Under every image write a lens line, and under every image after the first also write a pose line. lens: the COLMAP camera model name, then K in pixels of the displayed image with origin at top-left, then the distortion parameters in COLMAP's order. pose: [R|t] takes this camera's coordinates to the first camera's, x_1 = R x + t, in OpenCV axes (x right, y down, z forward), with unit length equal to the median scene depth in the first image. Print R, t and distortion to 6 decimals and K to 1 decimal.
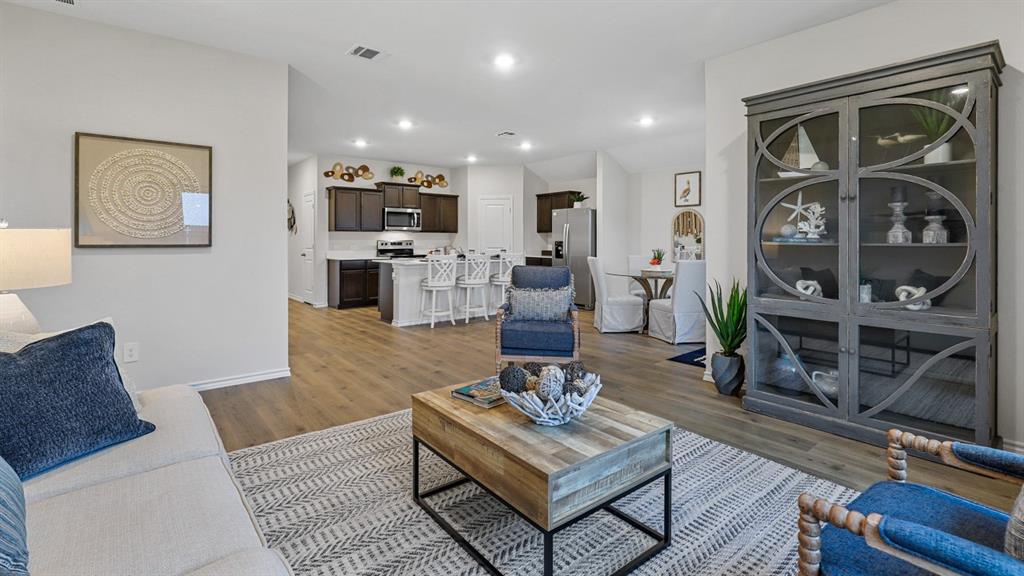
lens RADIAL K [[465.3, 0, 512.2], [0, 465.3, 239.8], [0, 0, 1]] dist [0.000545, 0.000020]
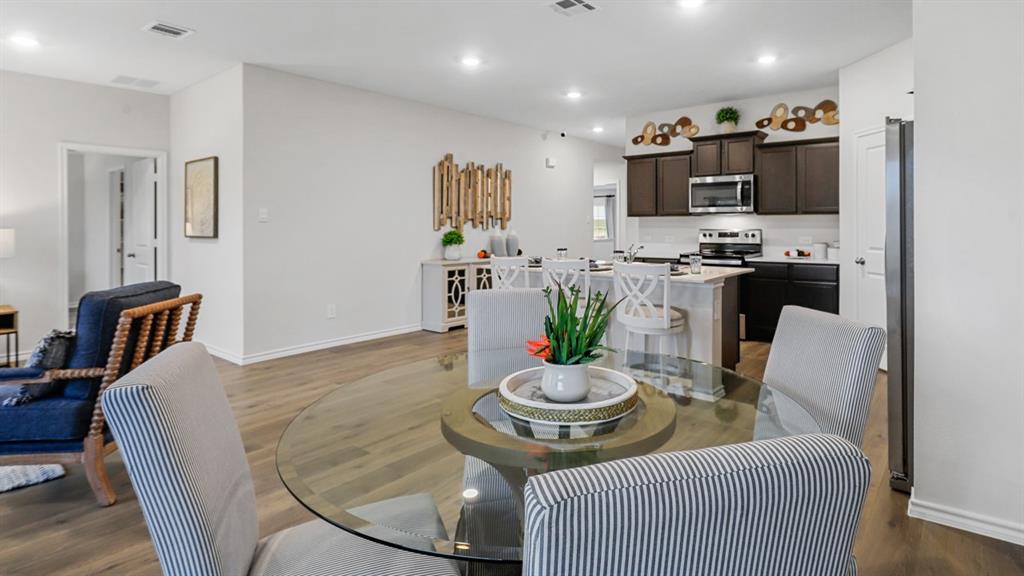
lens RADIAL K [[522.1, 0, 575.7], [0, 522.1, 224.7], [0, 0, 1]] dist [-0.000465, 0.000390]
pose [[0.244199, -0.001892, -0.969723, 0.386888], [0.006013, 0.999982, -0.000437, -0.005980], [0.969707, -0.005724, 0.244206, 0.688718]]
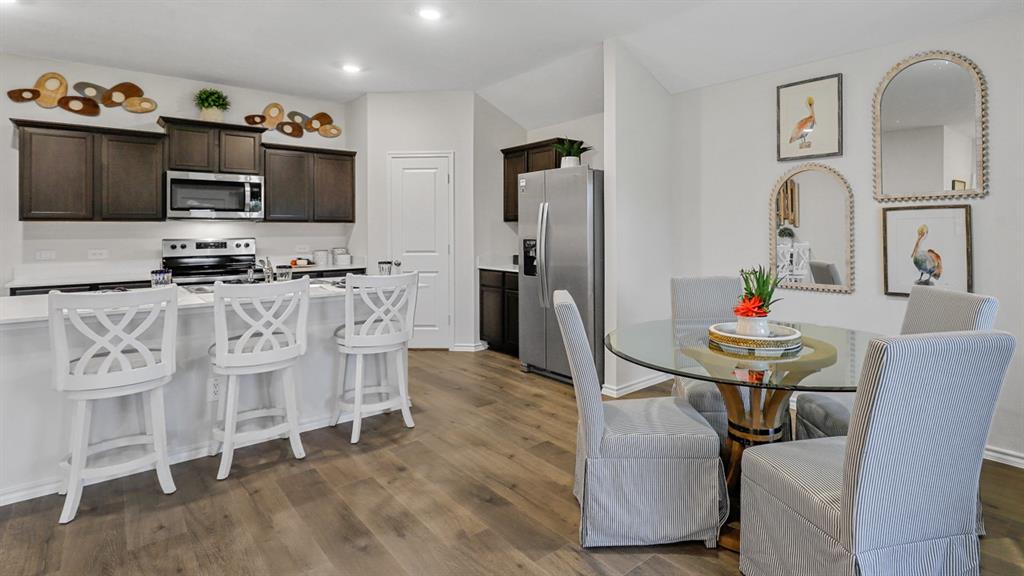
lens RADIAL K [[522.1, 0, 575.7], [0, 522.1, 224.7], [0, 0, 1]] dist [-0.000465, 0.000390]
pose [[0.998592, -0.005413, 0.052778, 0.117012], [0.005914, 0.999939, -0.009337, -0.006508], [-0.052725, 0.009636, 0.998563, 0.455878]]
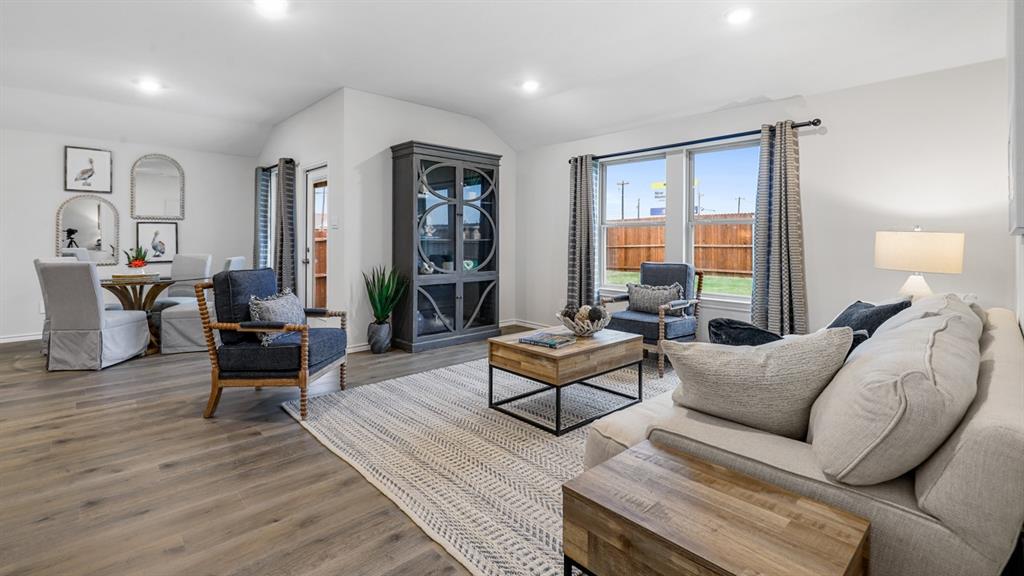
lens RADIAL K [[461.8, 0, 511.3], [0, 461.8, 236.2], [0, 0, 1]] dist [-0.000795, -0.000057]
pose [[-0.065428, 0.003491, 0.997851, -0.371711], [-0.005951, 0.999975, -0.003889, 0.000230], [-0.997840, -0.006193, -0.065406, 0.301045]]
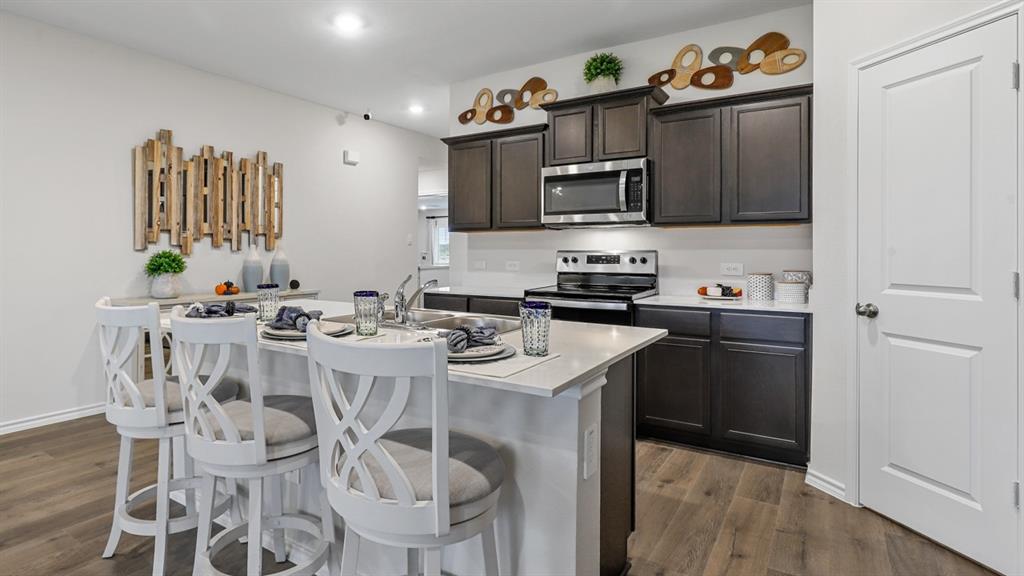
lens RADIAL K [[531.9, 0, 449.5], [0, 531.9, 252.8], [0, 0, 1]] dist [-0.000656, -0.000136]
pose [[0.263043, 0.002263, -0.964782, 0.145258], [0.001857, 0.999994, 0.002852, 0.001746], [0.964782, -0.002541, 0.263037, 0.821524]]
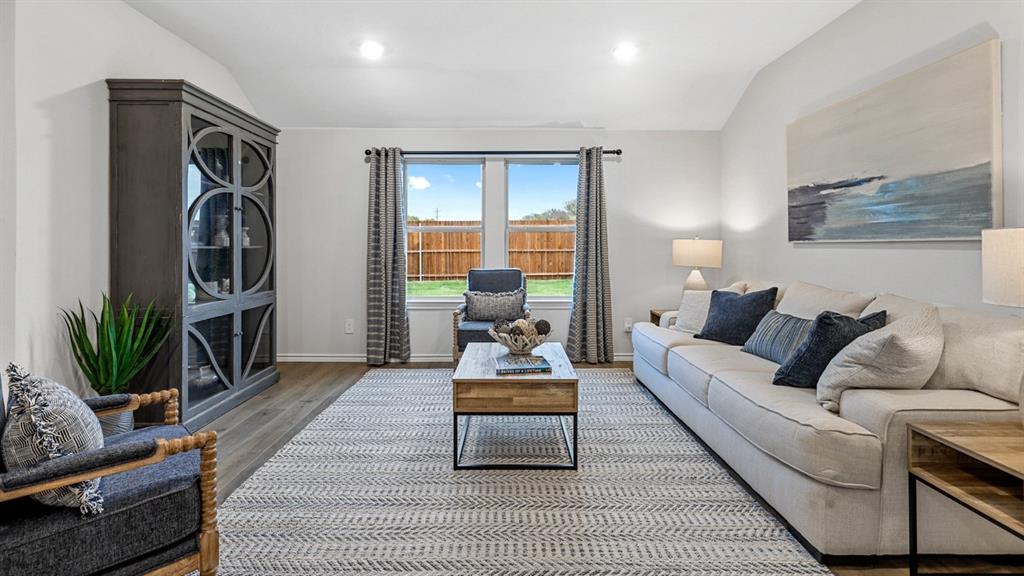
lens RADIAL K [[464.6, 0, 504.9], [0, 464.6, 241.8], [0, 0, 1]] dist [0.000447, -0.000029]
pose [[-0.779477, 0.001261, 0.626430, -0.196721], [-0.004828, 0.999956, -0.008020, 0.000793], [-0.626412, -0.009276, -0.779437, 0.497892]]
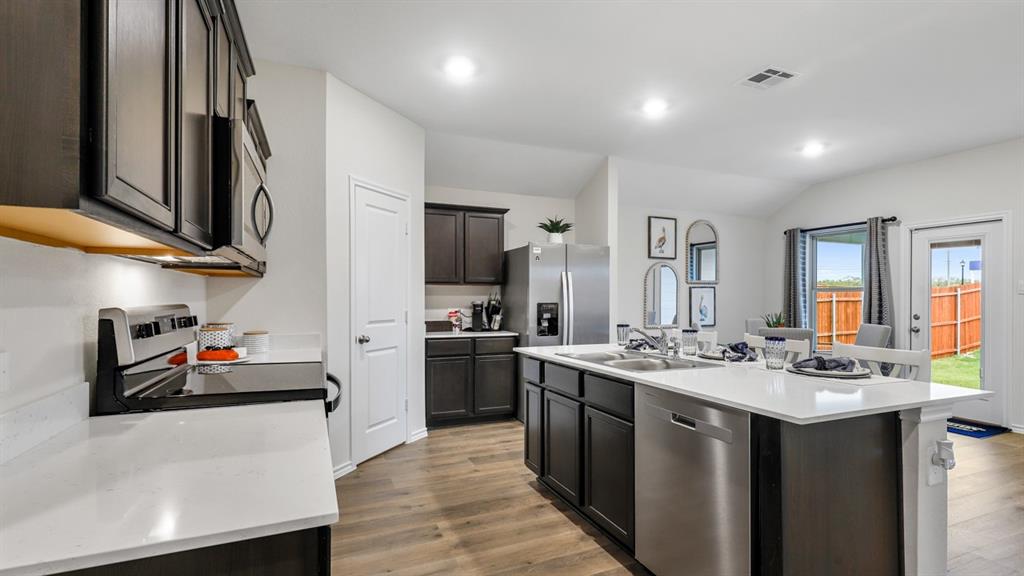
lens RADIAL K [[463.8, 0, 517.0], [0, 463.8, 296.0], [0, 0, 1]] dist [-0.023904, -0.000043]
pose [[0.288174, -0.001204, 0.957577, -0.406061], [-0.005404, 0.999981, 0.002883, -0.006749], [-0.957563, -0.006006, 0.288162, 0.867764]]
